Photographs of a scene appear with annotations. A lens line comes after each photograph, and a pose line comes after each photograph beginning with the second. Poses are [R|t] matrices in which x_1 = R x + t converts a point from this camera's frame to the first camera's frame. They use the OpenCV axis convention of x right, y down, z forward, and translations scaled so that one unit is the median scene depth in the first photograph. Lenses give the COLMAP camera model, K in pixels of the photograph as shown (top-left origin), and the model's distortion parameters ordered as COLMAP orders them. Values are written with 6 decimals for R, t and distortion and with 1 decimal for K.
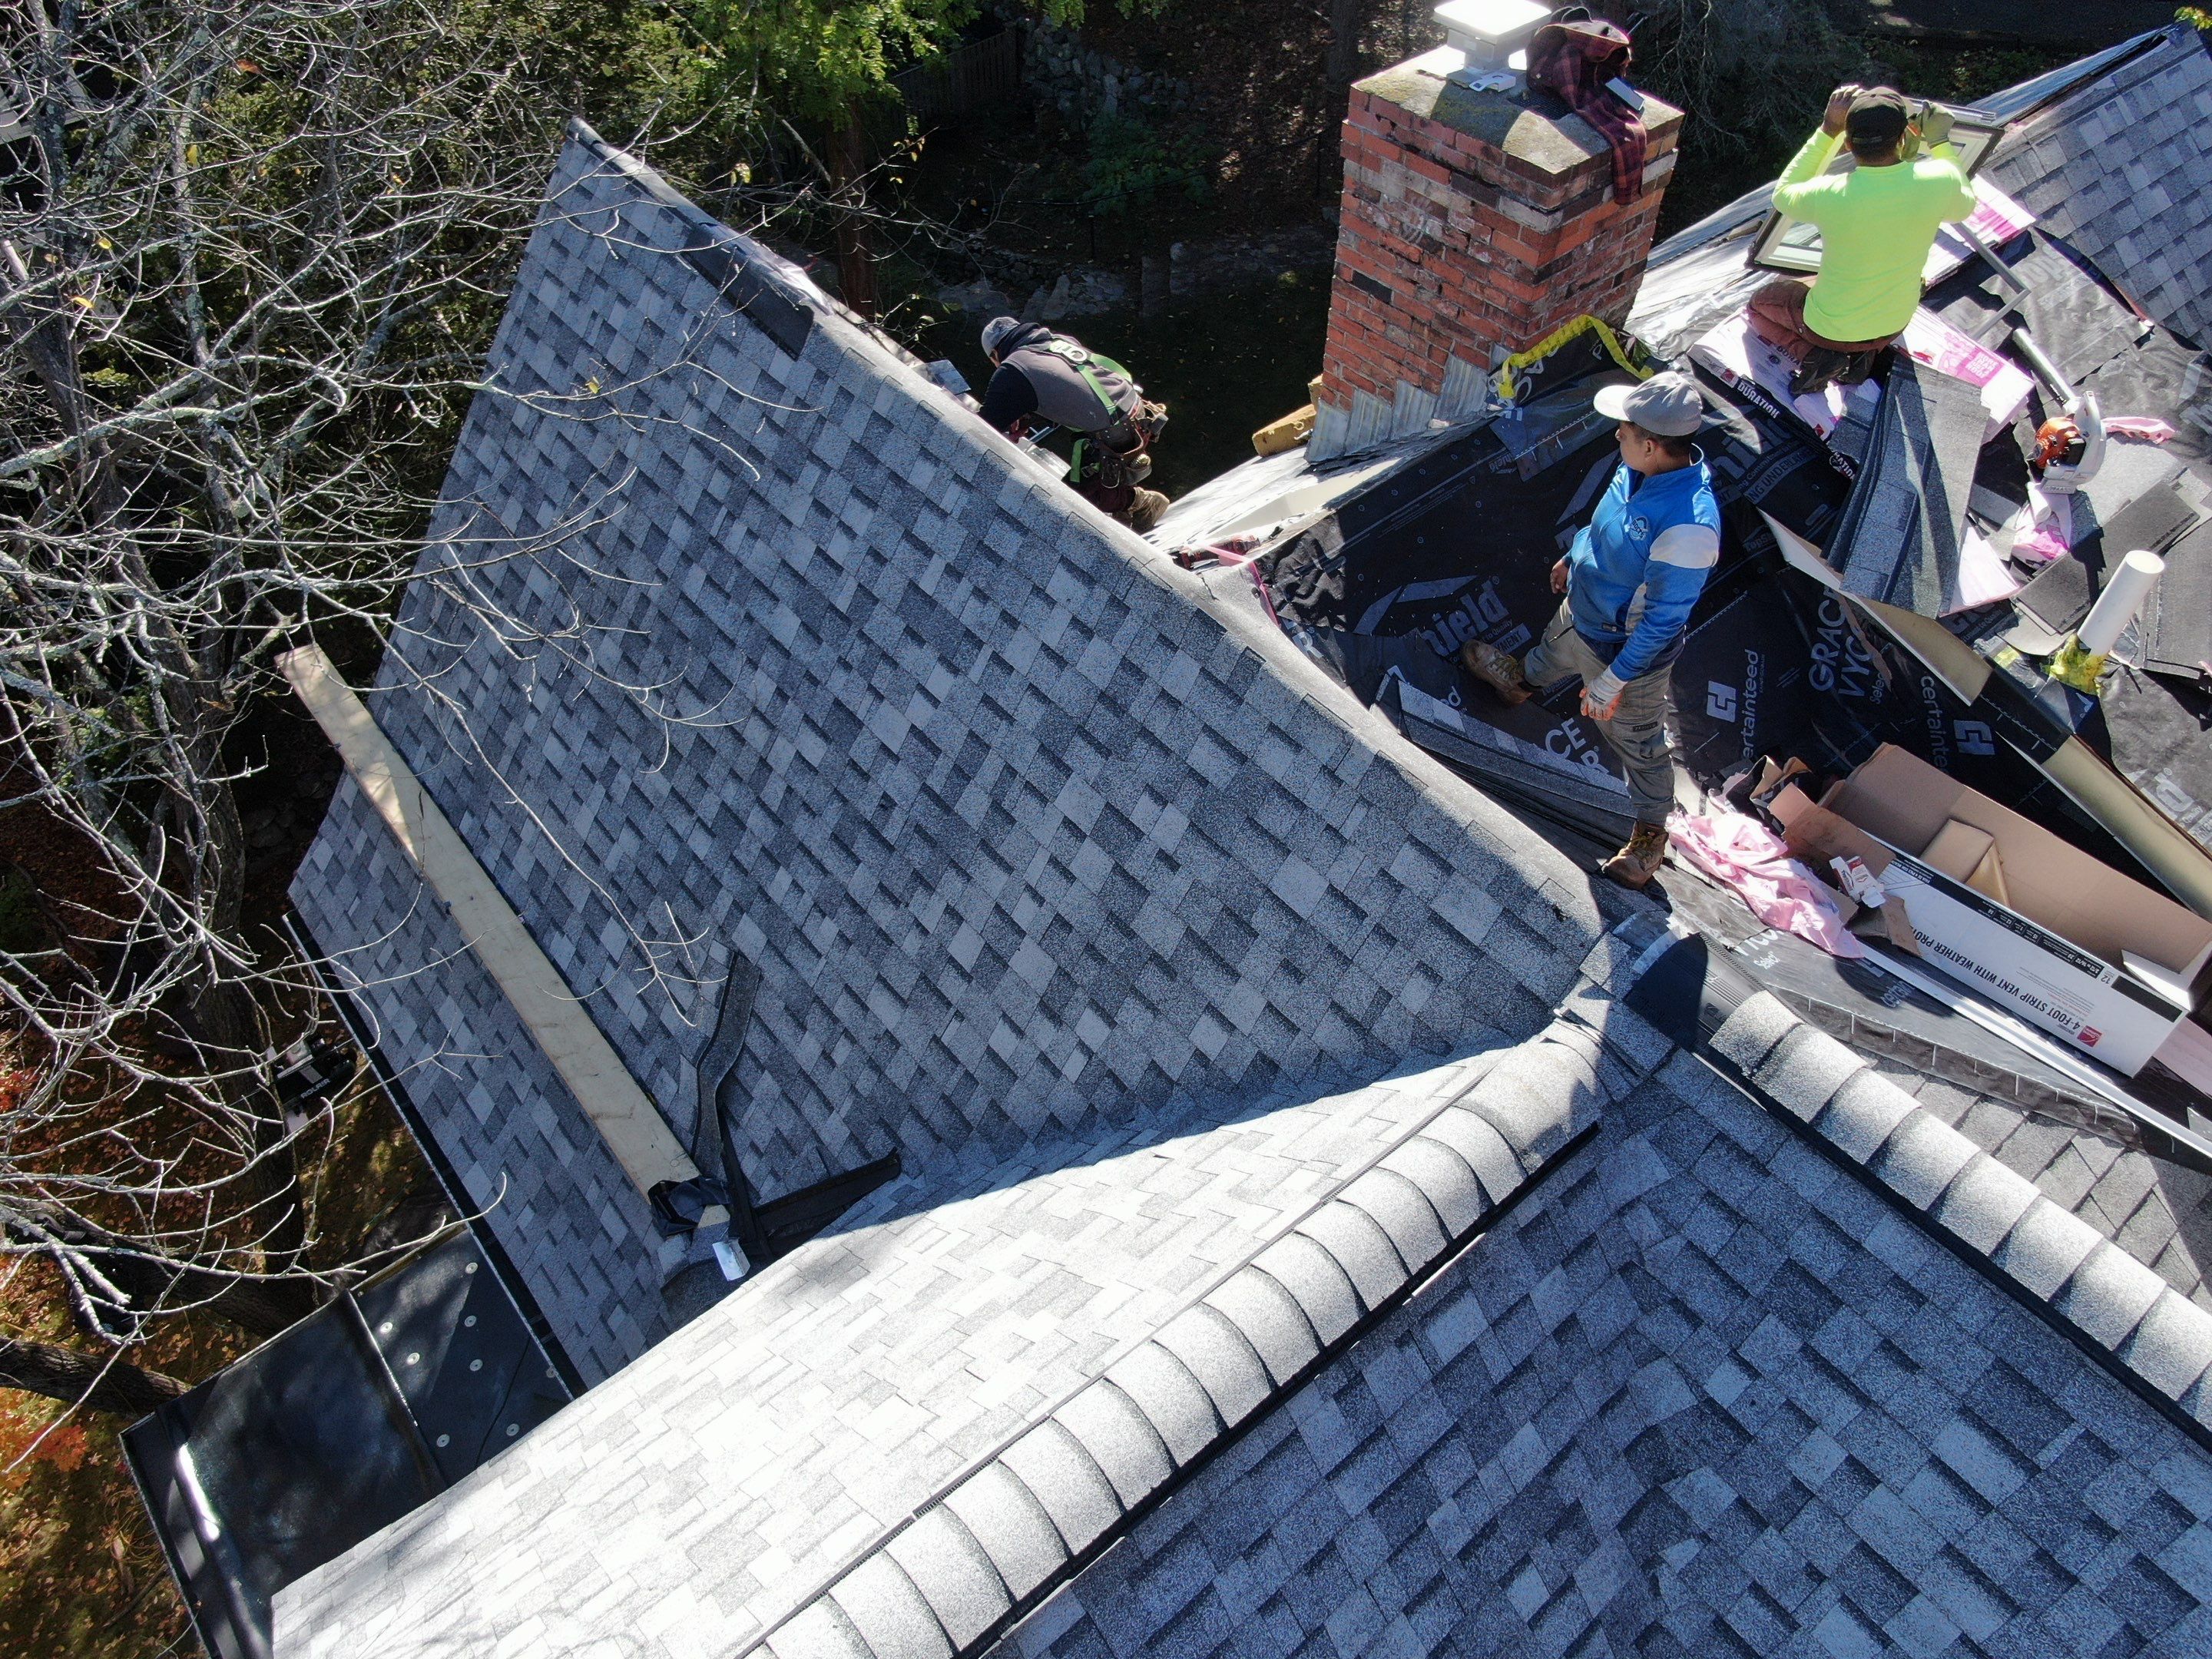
lens RADIAL K [[1601.8, 0, 1118.5], [0, 1601.8, 831.3], [0, 0, 1]] dist [-0.020791, 0.006280]
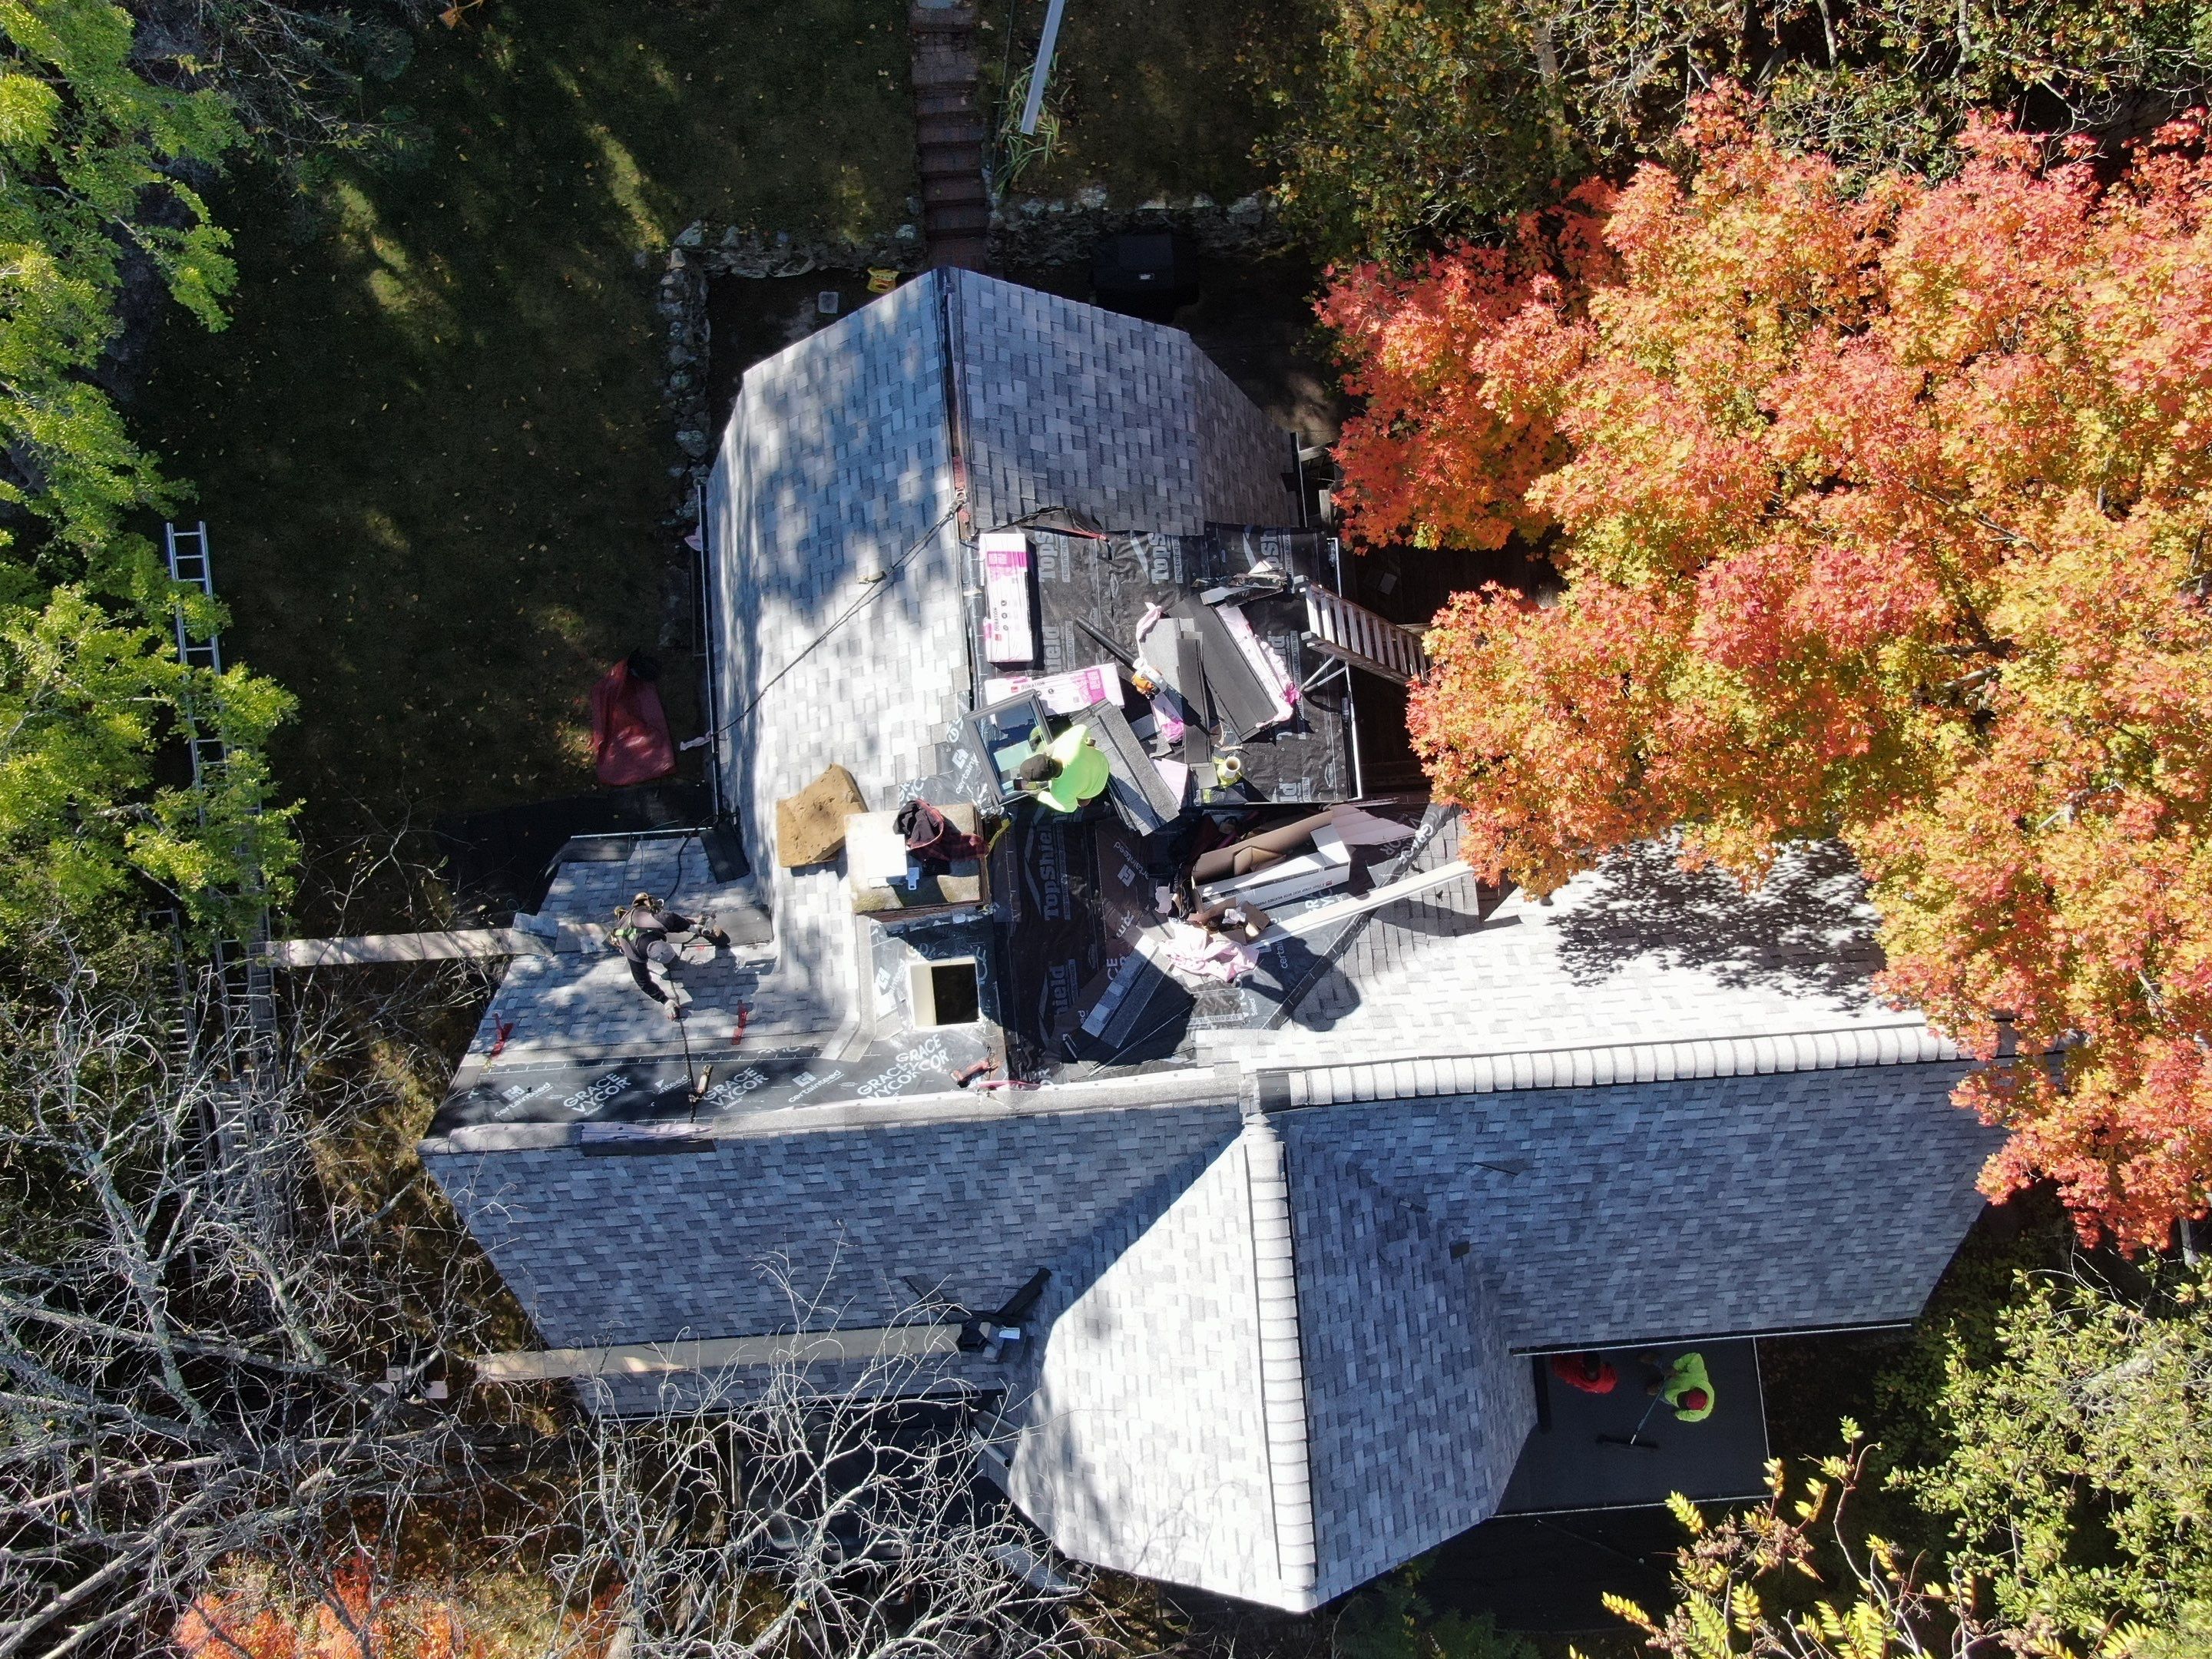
lens RADIAL K [[1601.8, 0, 1109.9], [0, 1601.8, 829.9], [0, 0, 1]] dist [-0.020791, 0.006280]
pose [[0.575376, -0.812057, 0.097497, 0.218767], [0.618586, 0.510051, 0.597662, -1.530171], [-0.535064, -0.283570, 0.795798, -0.750947]]
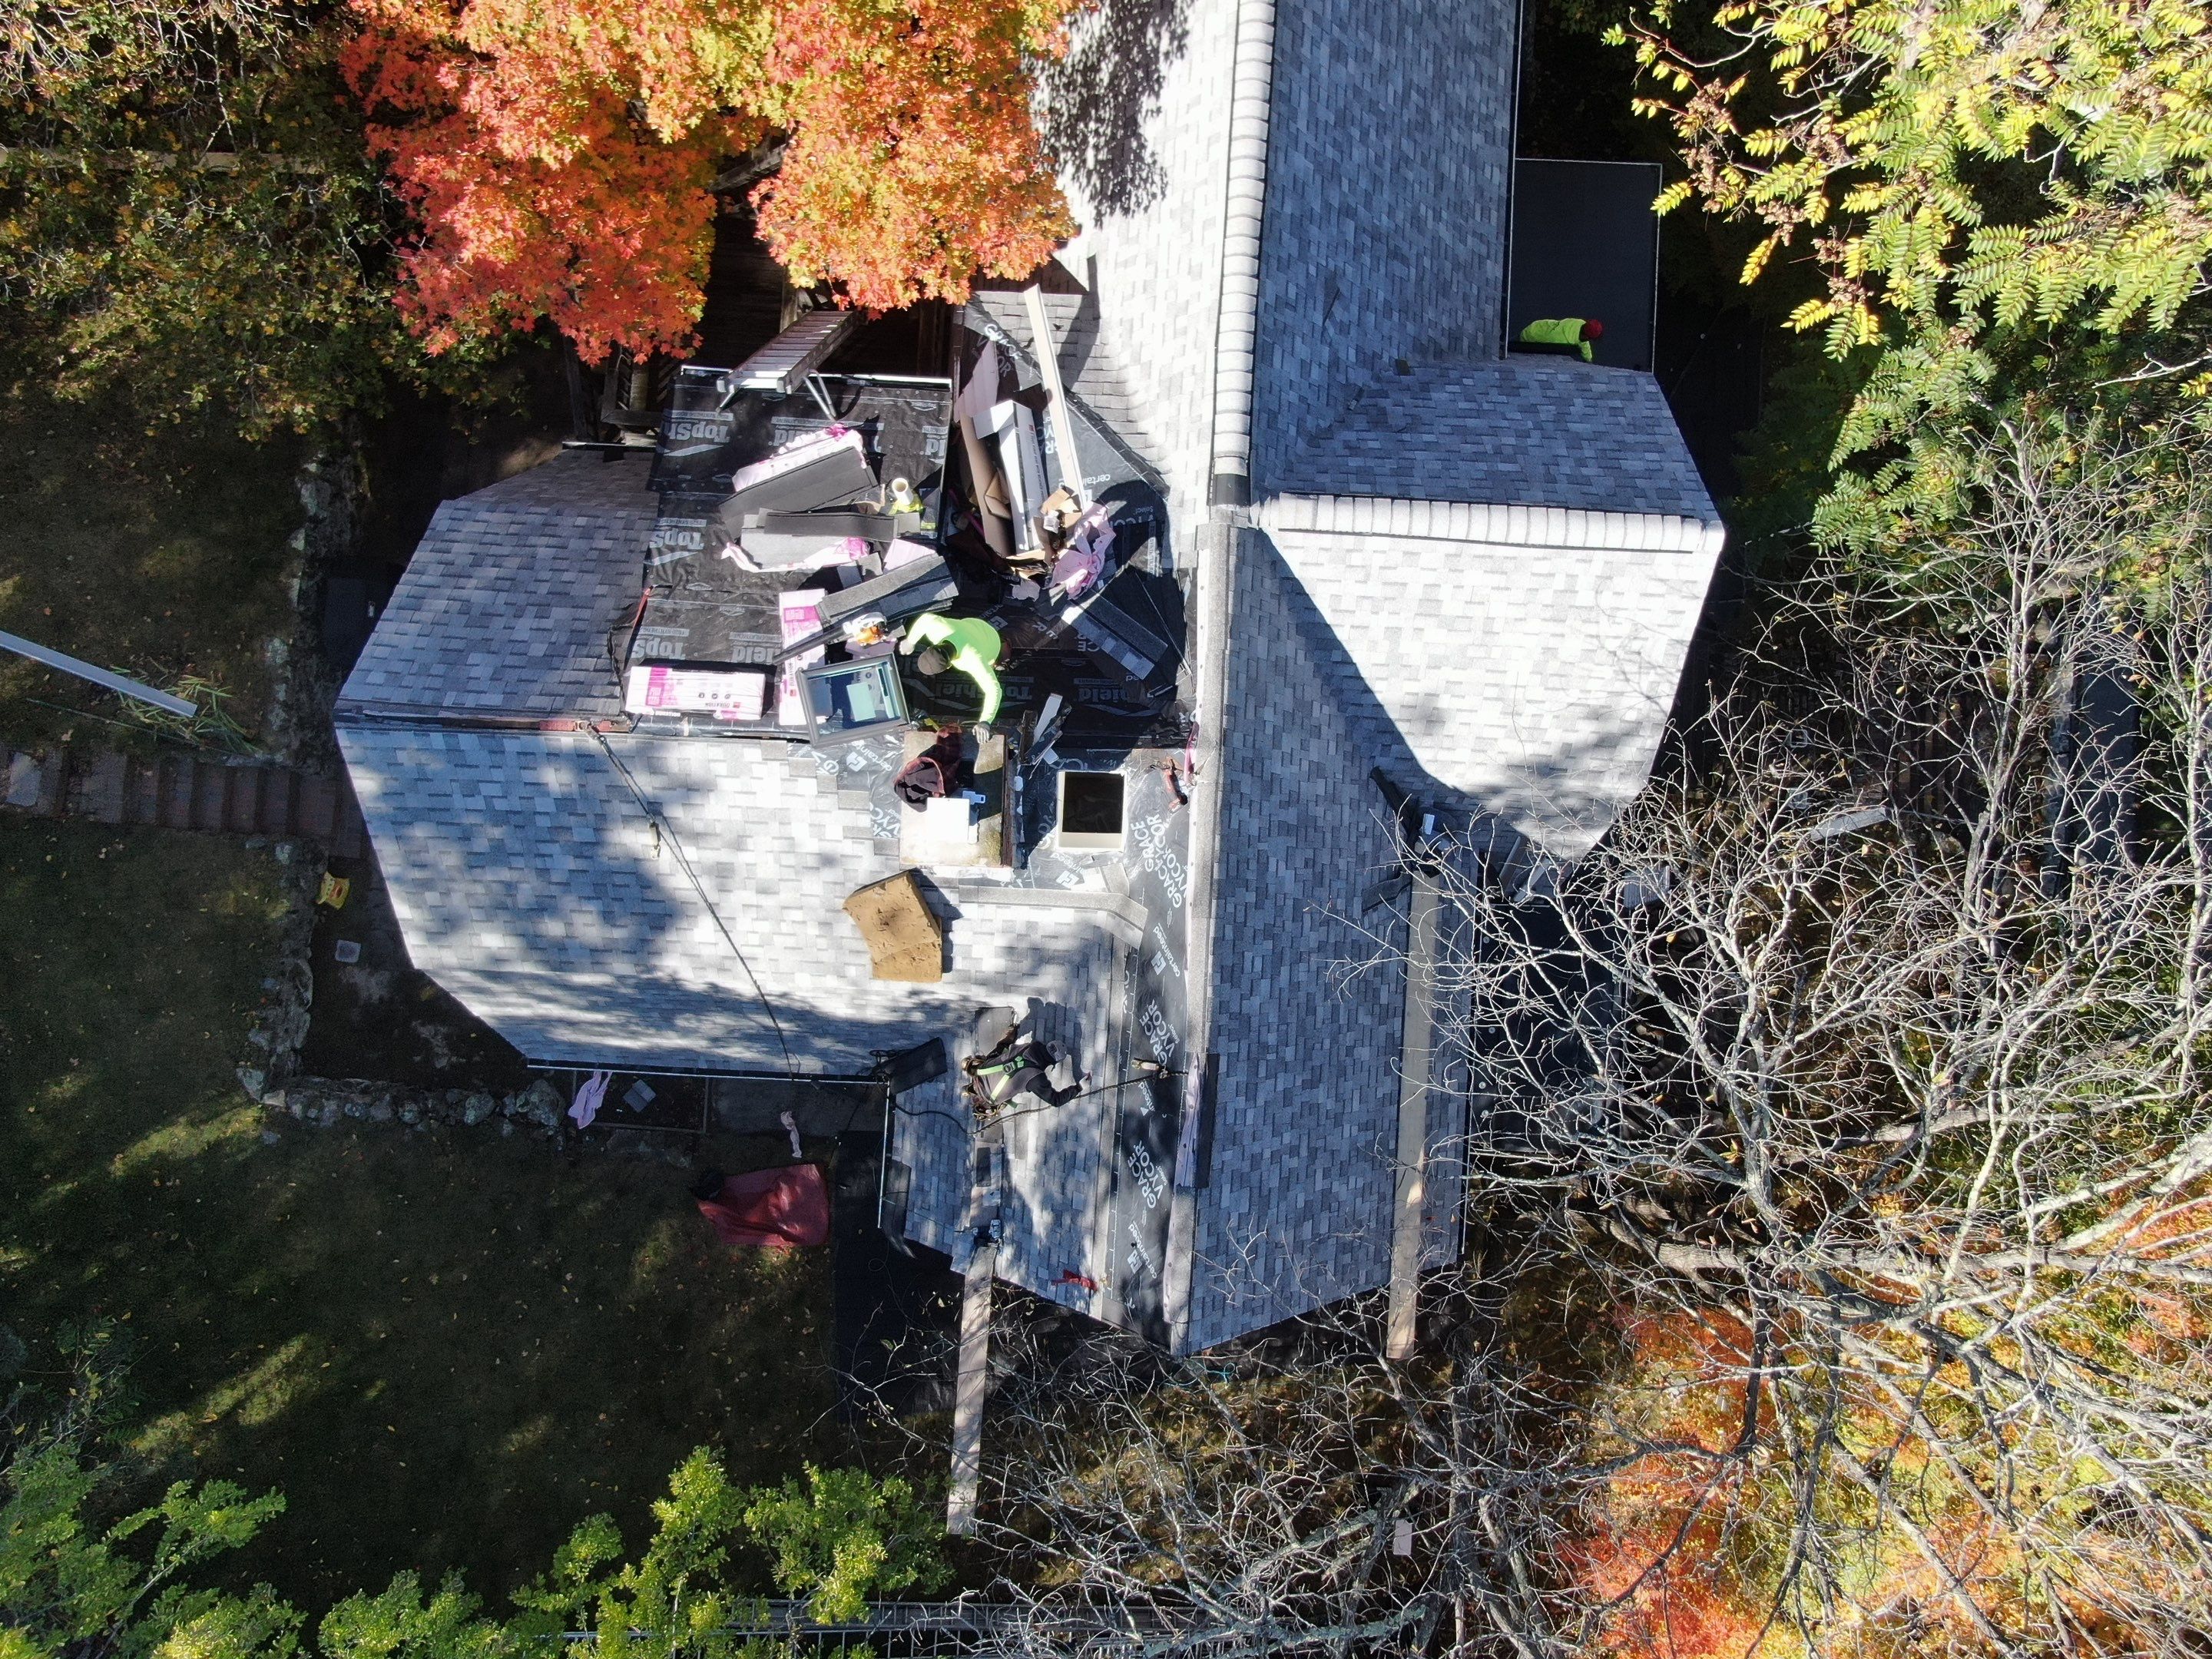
lens RADIAL K [[1601.8, 0, 1111.6], [0, 1601.8, 827.1], [0, 0, 1]] dist [-0.020791, 0.006280]
pose [[-0.736558, -0.675320, 0.037740, -0.000930], [0.516170, -0.525166, 0.676587, -1.716462], [-0.437093, 0.517826, 0.735395, -0.542714]]
